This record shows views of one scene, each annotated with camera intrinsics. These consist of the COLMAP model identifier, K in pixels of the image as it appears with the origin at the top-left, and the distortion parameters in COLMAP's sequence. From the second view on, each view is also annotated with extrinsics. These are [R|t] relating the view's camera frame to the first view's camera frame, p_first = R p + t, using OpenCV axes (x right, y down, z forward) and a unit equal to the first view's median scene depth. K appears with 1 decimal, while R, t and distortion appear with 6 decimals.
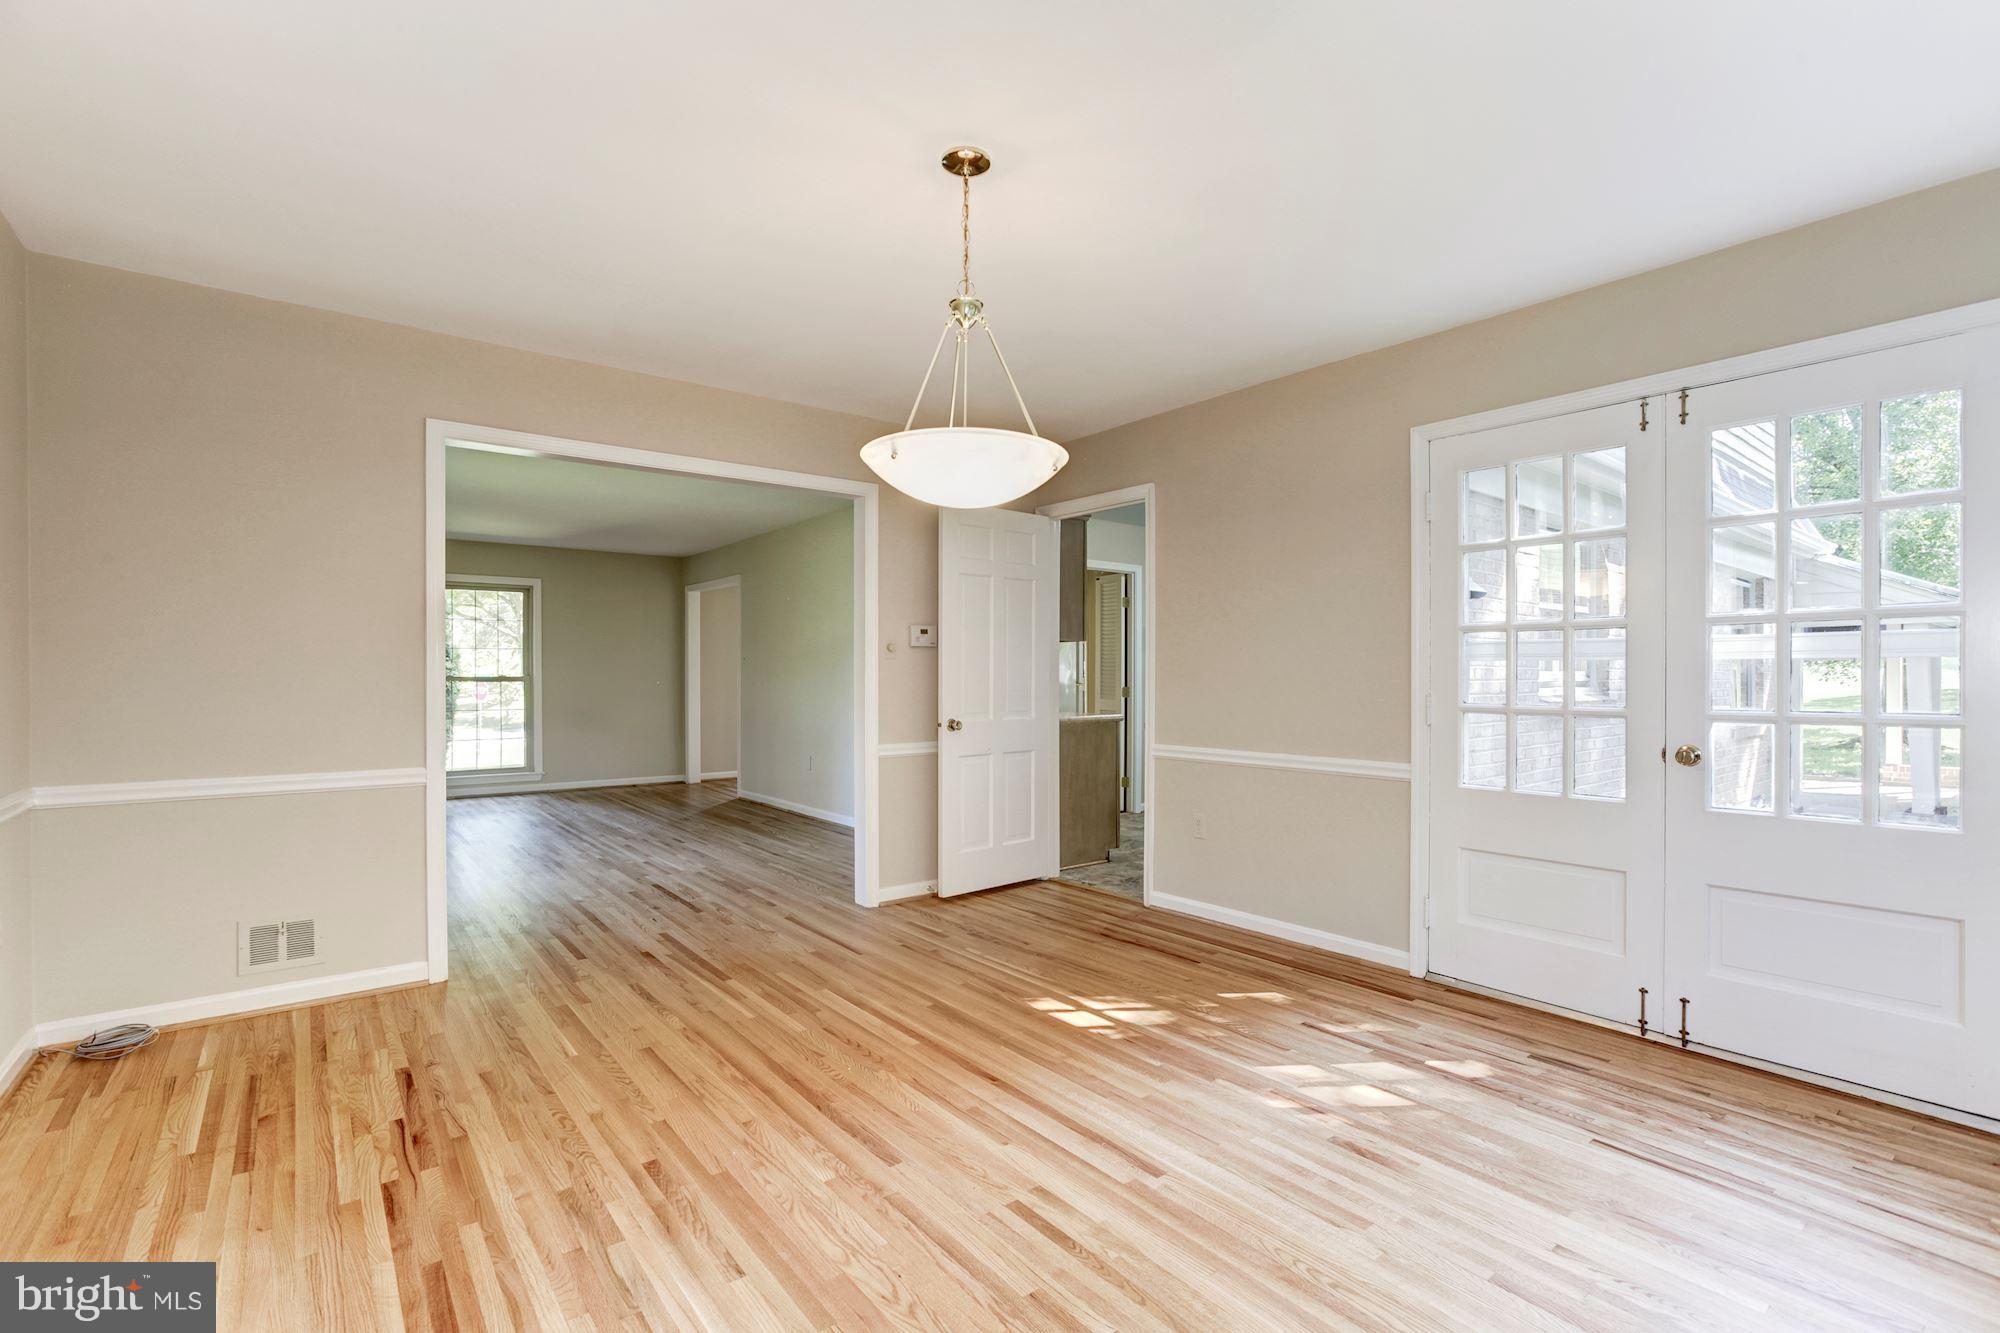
lens RADIAL K [[913.4, 0, 1000.1], [0, 913.4, 679.1], [0, 0, 1]] dist [-0.042736, 0.019553]
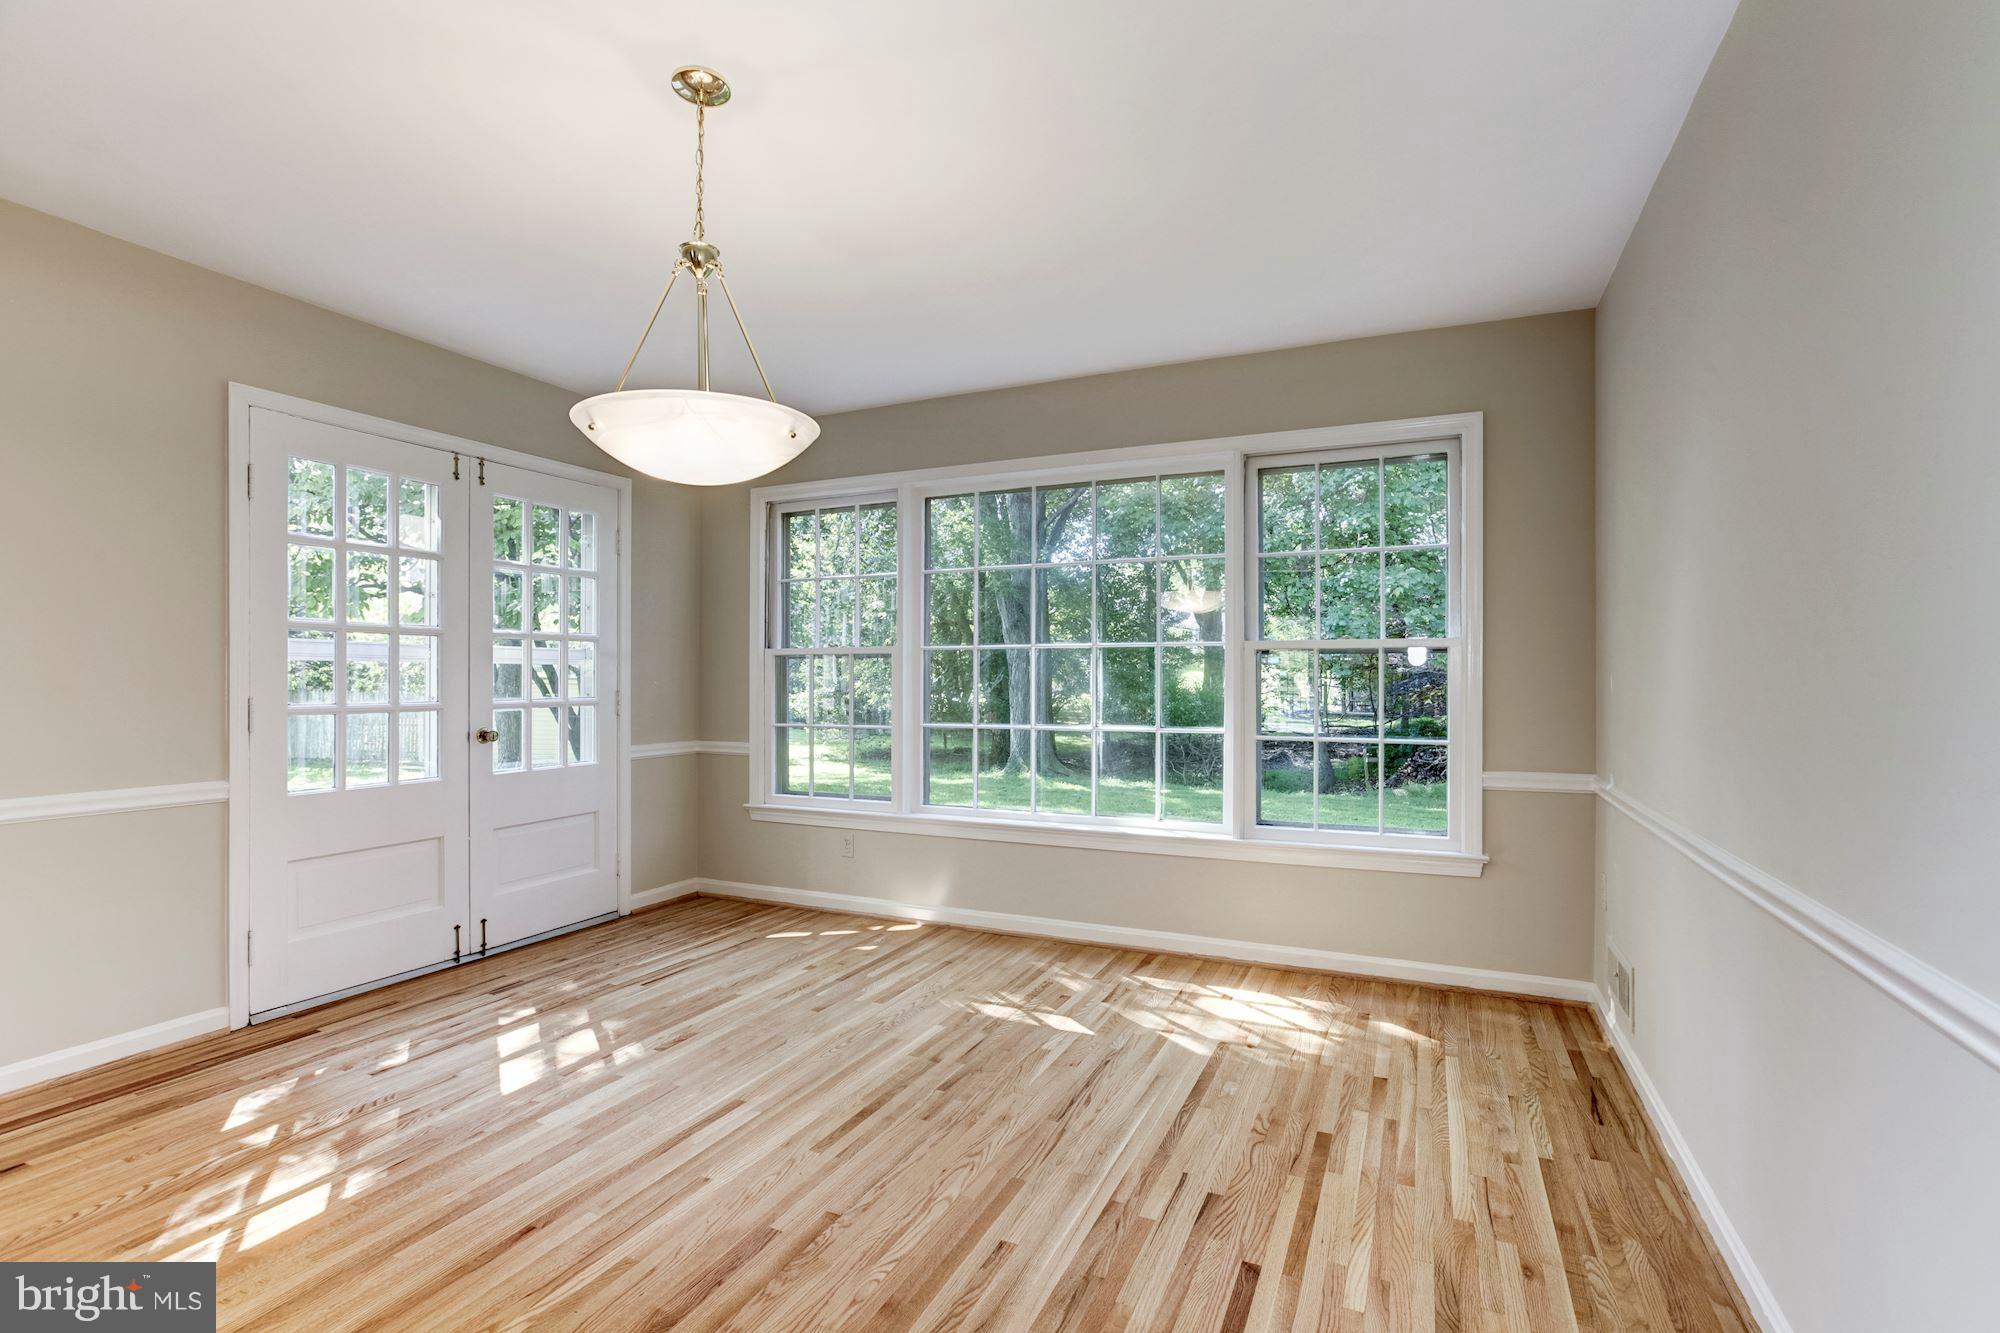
lens RADIAL K [[913.4, 0, 1000.1], [0, 913.4, 679.1], [0, 0, 1]] dist [-0.042736, 0.019553]
pose [[-0.461801, -0.004271, 0.886974, -0.745890], [-0.000508, 0.999990, 0.004550, -0.005219], [-0.886984, 0.001651, -0.461798, 0.907052]]
